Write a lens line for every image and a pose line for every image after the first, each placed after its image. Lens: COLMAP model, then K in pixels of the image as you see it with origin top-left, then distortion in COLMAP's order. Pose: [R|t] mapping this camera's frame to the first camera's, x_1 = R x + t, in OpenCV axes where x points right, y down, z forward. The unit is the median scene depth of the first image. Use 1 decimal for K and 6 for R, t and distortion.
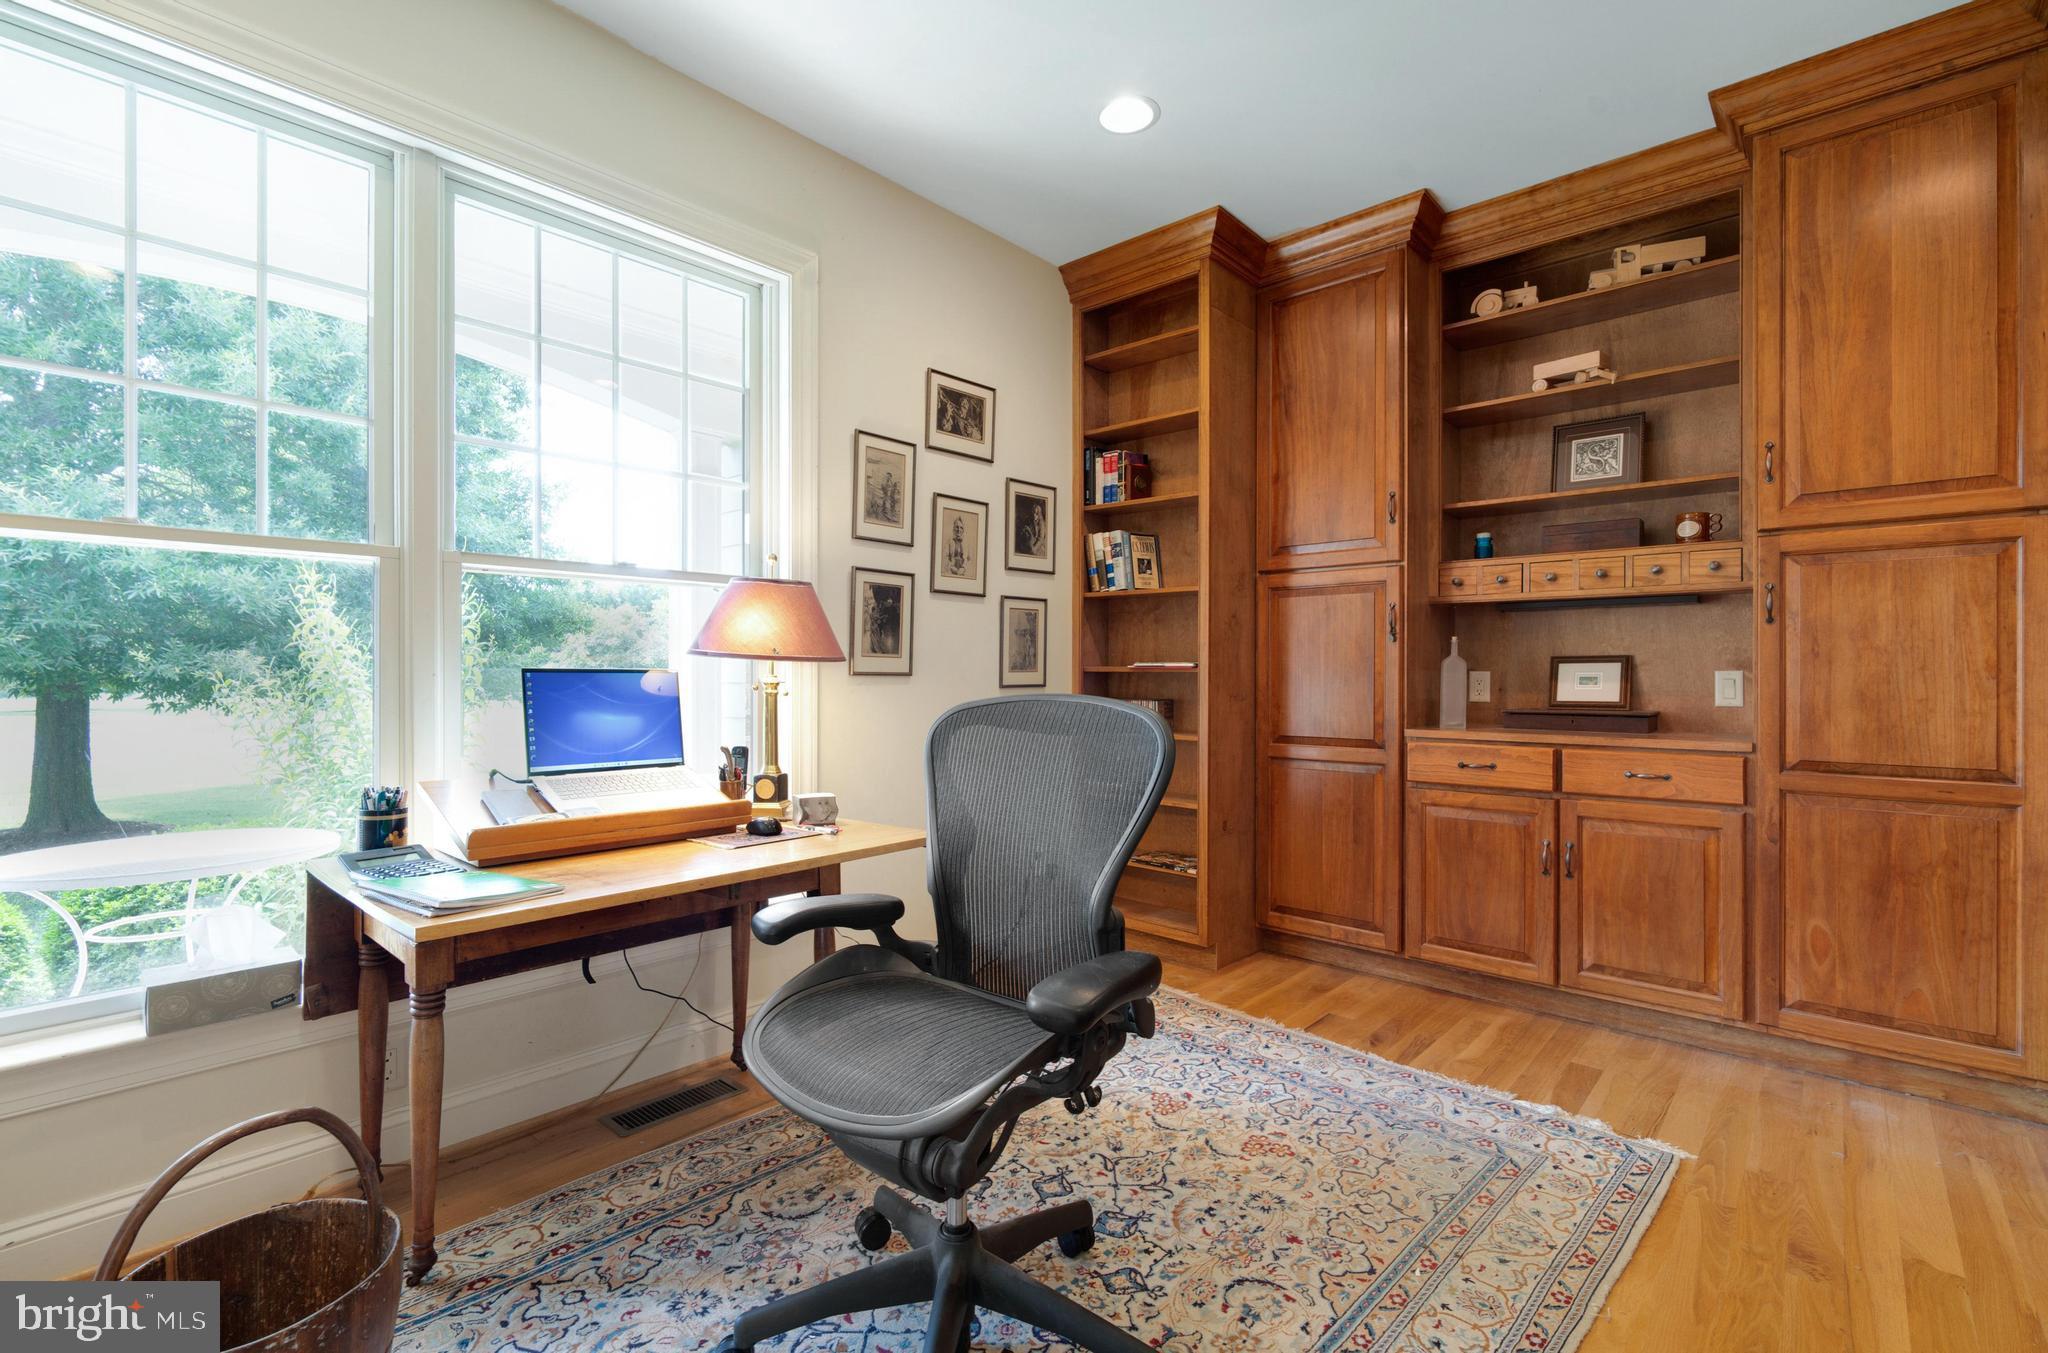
lens RADIAL K [[892.1, 0, 1018.0], [0, 892.1, 671.8], [0, 0, 1]] dist [-0.001389, 0.000345]
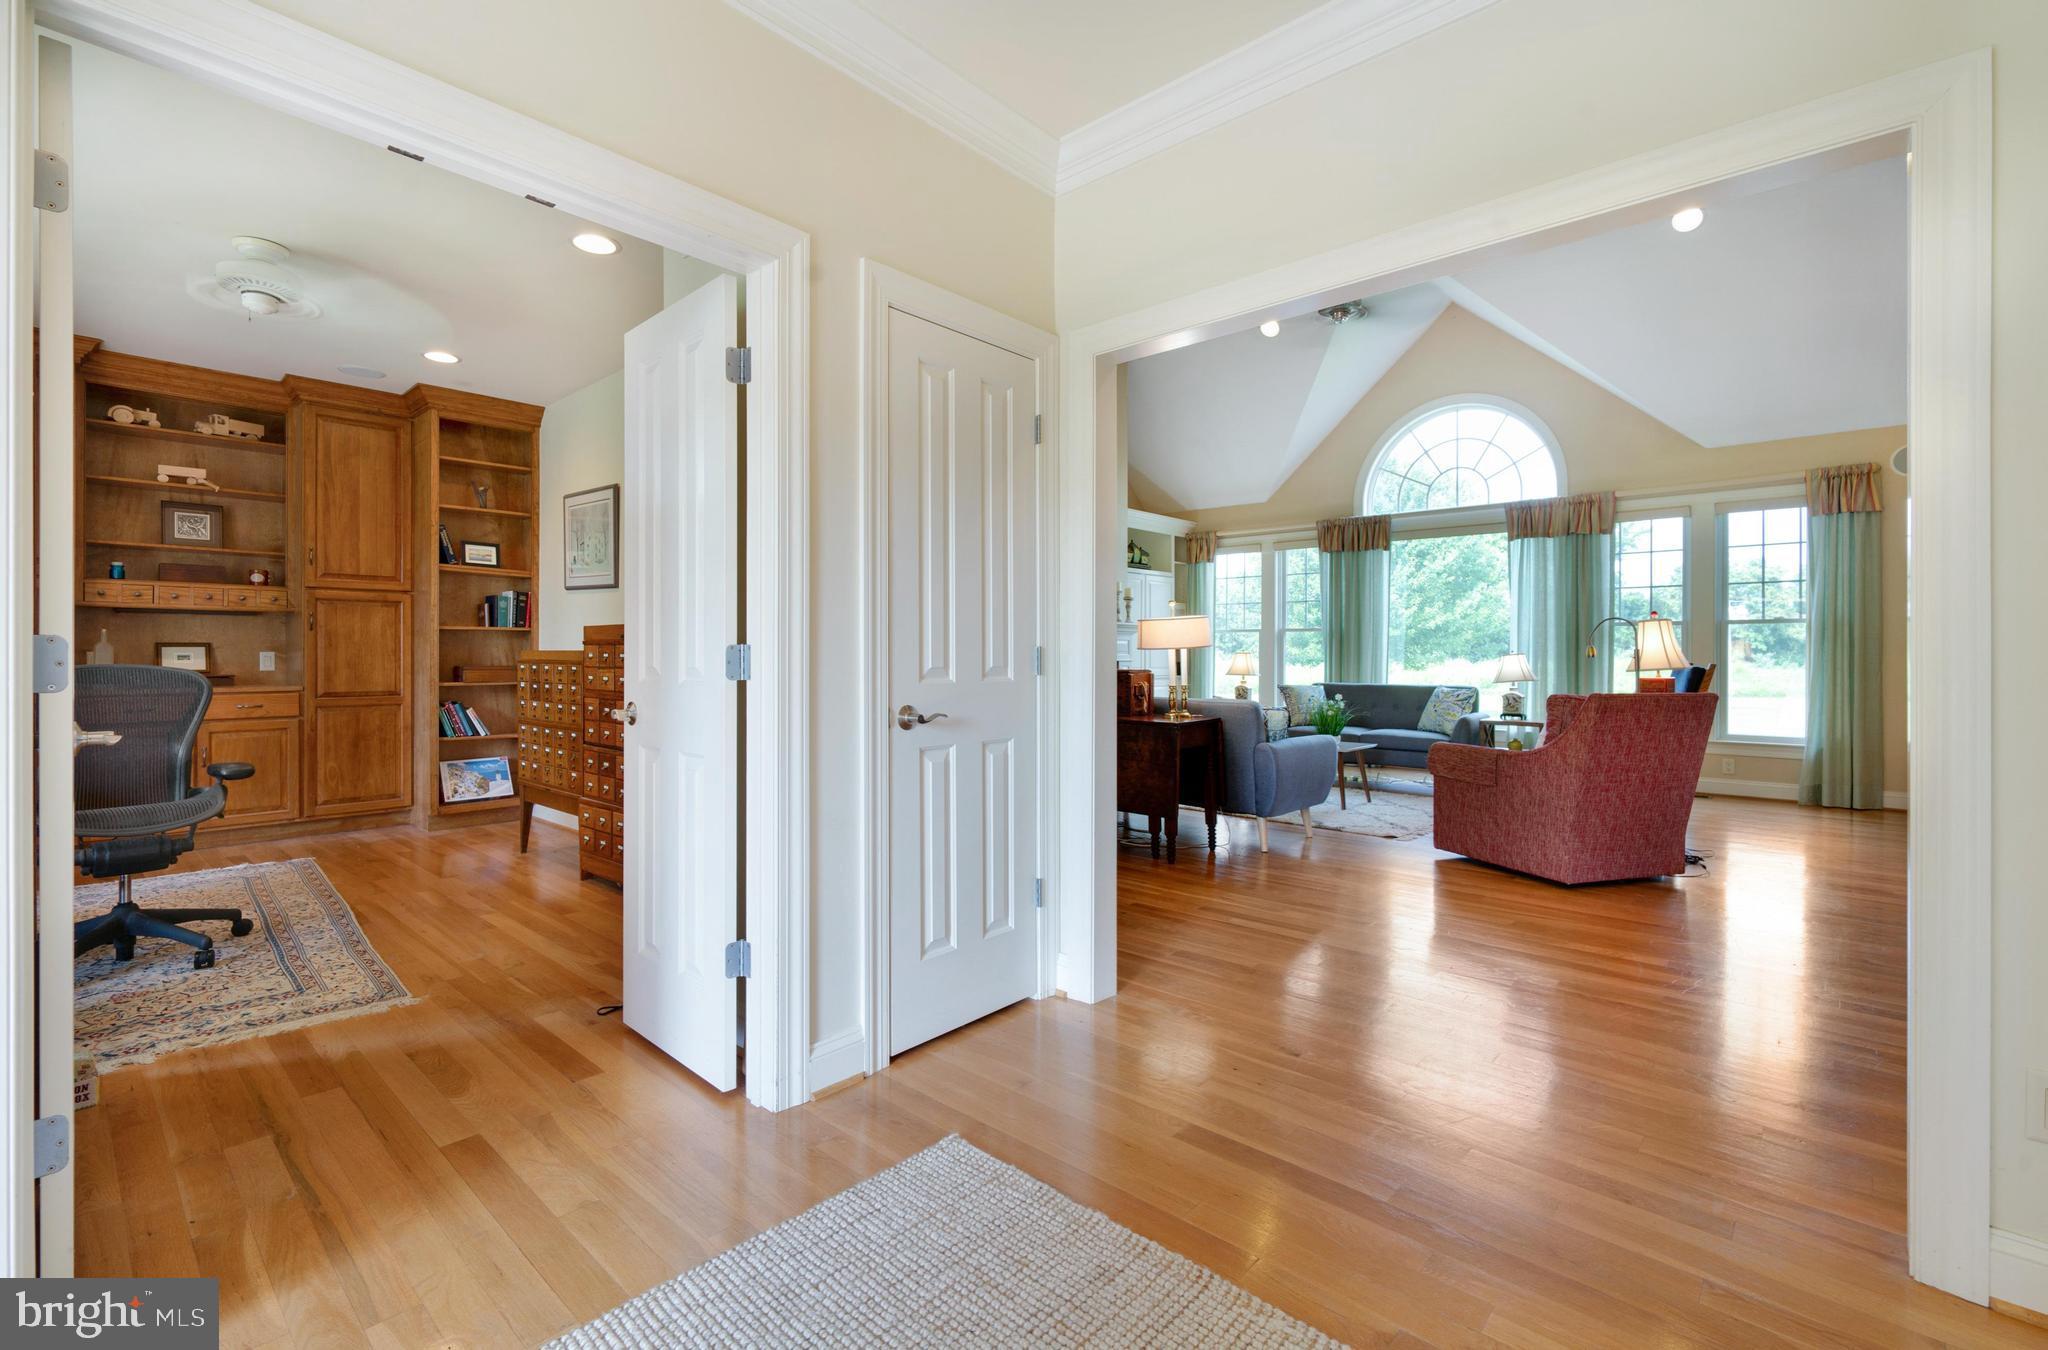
lens RADIAL K [[892.1, 0, 1024.2], [0, 892.1, 657.9], [0, 0, 1]] dist [-0.001389, 0.000345]
pose [[-0.013152, -0.008503, 0.999877, -1.336632], [-0.004523, 0.999954, 0.008444, -0.013659], [-0.999903, -0.004411, -0.013190, -0.700292]]
